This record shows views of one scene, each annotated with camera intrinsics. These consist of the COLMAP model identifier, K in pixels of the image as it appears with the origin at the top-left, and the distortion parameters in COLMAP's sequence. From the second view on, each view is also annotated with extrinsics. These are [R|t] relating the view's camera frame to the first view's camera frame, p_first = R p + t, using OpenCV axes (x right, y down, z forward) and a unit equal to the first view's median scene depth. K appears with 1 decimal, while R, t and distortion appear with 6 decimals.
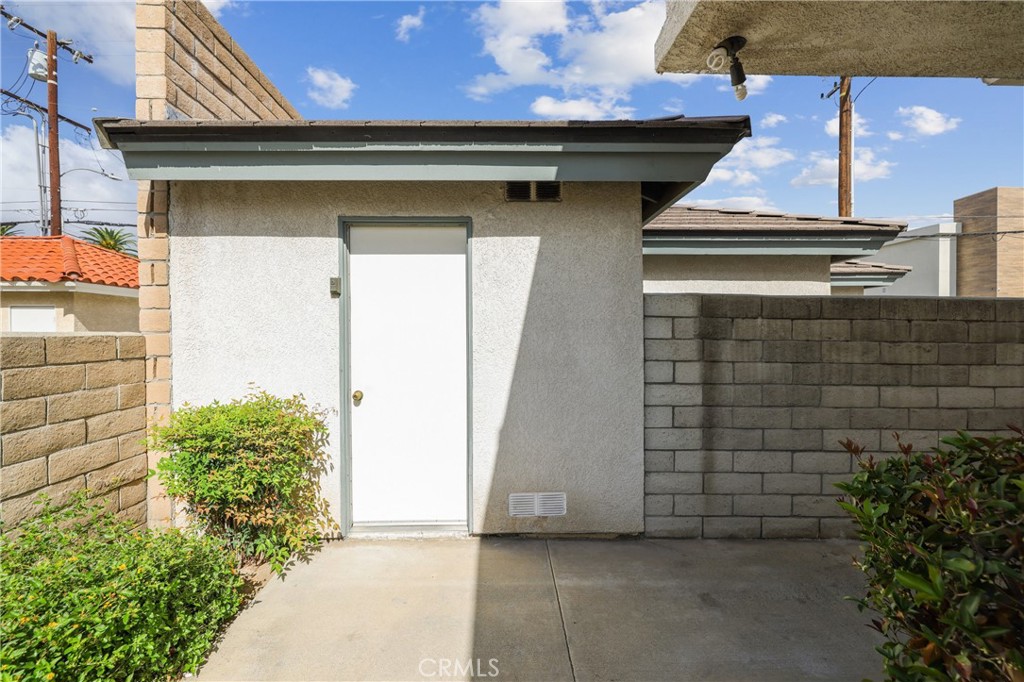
lens RADIAL K [[434.1, 0, 509.1], [0, 434.1, 338.5], [0, 0, 1]] dist [0.000058, 0.000009]
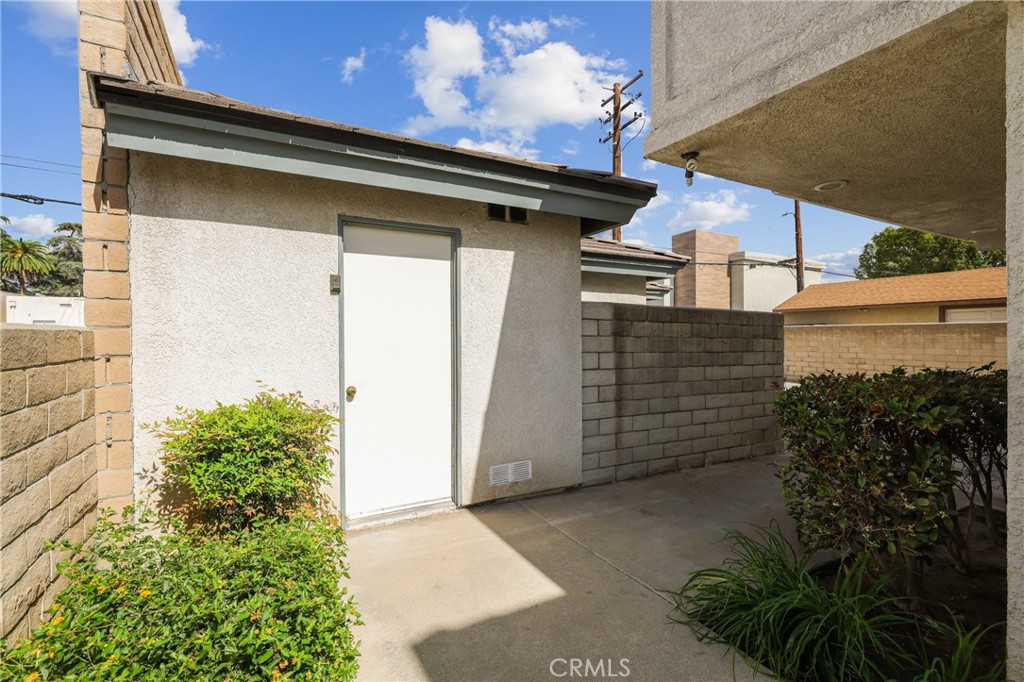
lens RADIAL K [[456.4, 0, 512.0], [0, 456.4, 341.0], [0, 0, 1]] dist [0.001492, 0.000042]
pose [[0.888237, -0.004393, 0.459364, -0.515062], [0.005121, 0.999987, -0.000341, 0.016120], [-0.459356, 0.002655, 0.888248, -0.131111]]
